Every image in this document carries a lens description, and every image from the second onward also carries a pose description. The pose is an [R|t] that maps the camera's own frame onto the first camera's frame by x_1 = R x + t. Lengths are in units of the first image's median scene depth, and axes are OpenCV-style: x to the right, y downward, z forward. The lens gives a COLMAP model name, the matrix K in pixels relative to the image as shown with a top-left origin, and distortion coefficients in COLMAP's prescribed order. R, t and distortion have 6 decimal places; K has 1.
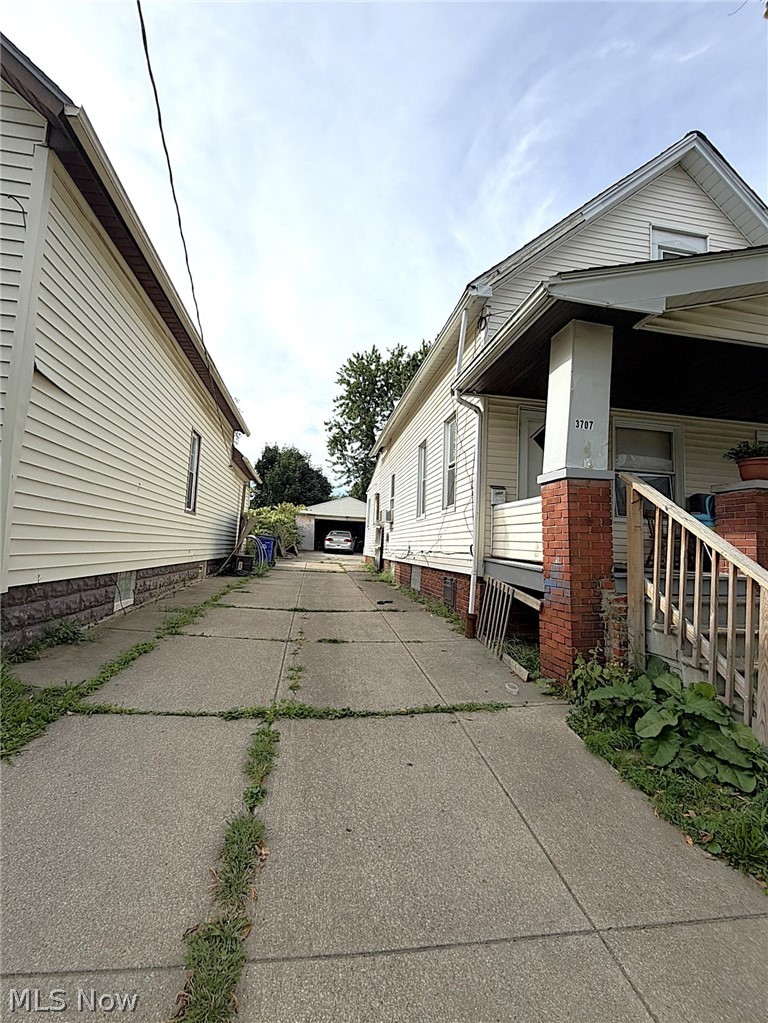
lens RADIAL K [[428.5, 0, 385.1], [0, 428.5, 510.1], [0, 0, 1]] dist [0.001348, -0.000456]
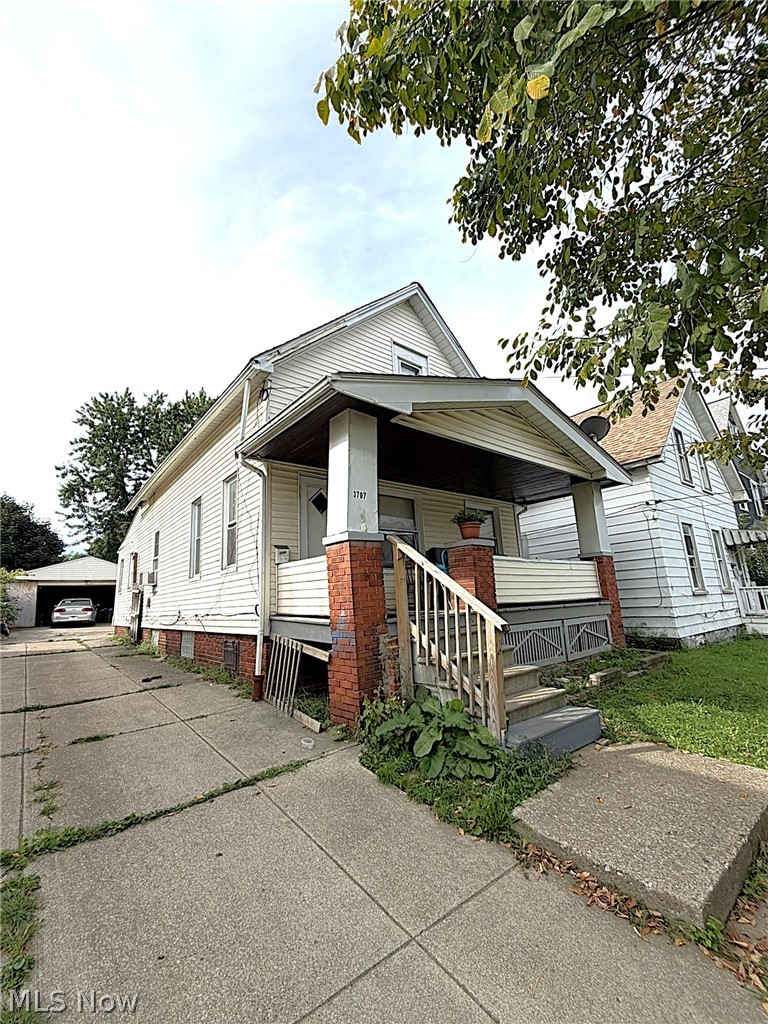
lens RADIAL K [[424.5, 0, 374.7], [0, 424.5, 513.2], [0, 0, 1]] dist [0.001480, 0.000286]
pose [[0.870490, 0.013881, 0.491991, -0.072535], [0.043888, 0.993431, -0.105680, -0.020546], [-0.490226, 0.113586, 0.864162, -0.031913]]
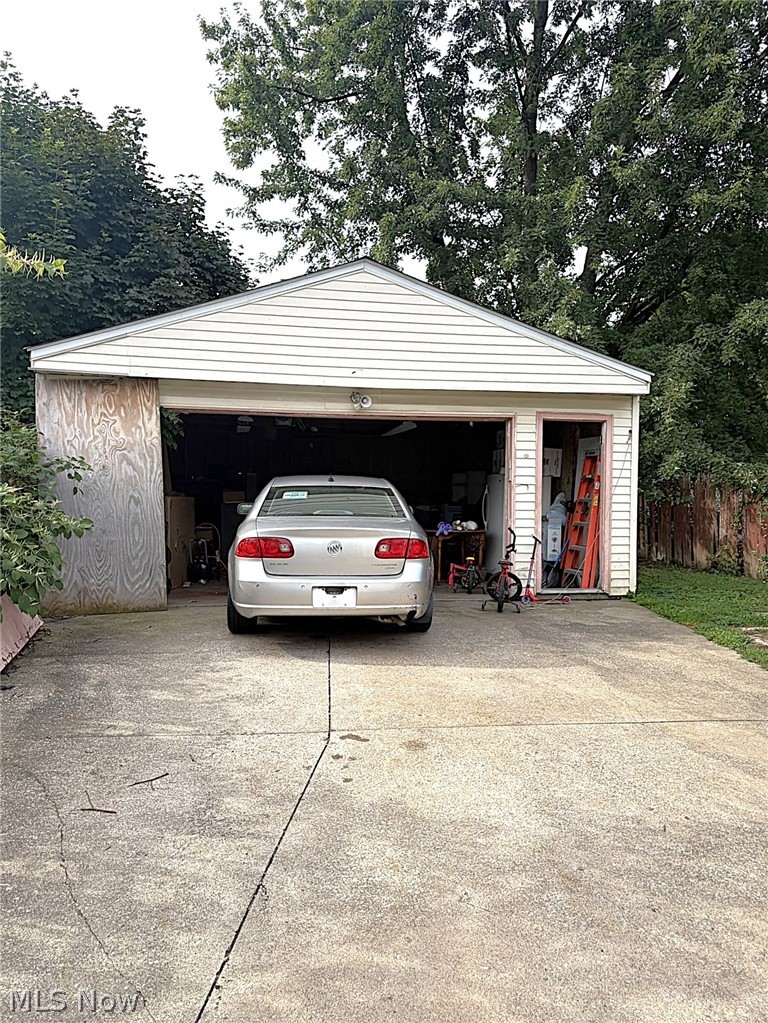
lens RADIAL K [[779.3, 0, 382.8], [0, 779.3, 511.0], [0, 0, 1]] dist [0.000001, 0.001039]
pose [[0.997884, -0.047959, 0.043901, -0.723074], [0.043018, 0.993295, 0.107309, 0.226604], [-0.048753, -0.105193, 0.993256, 5.288660]]
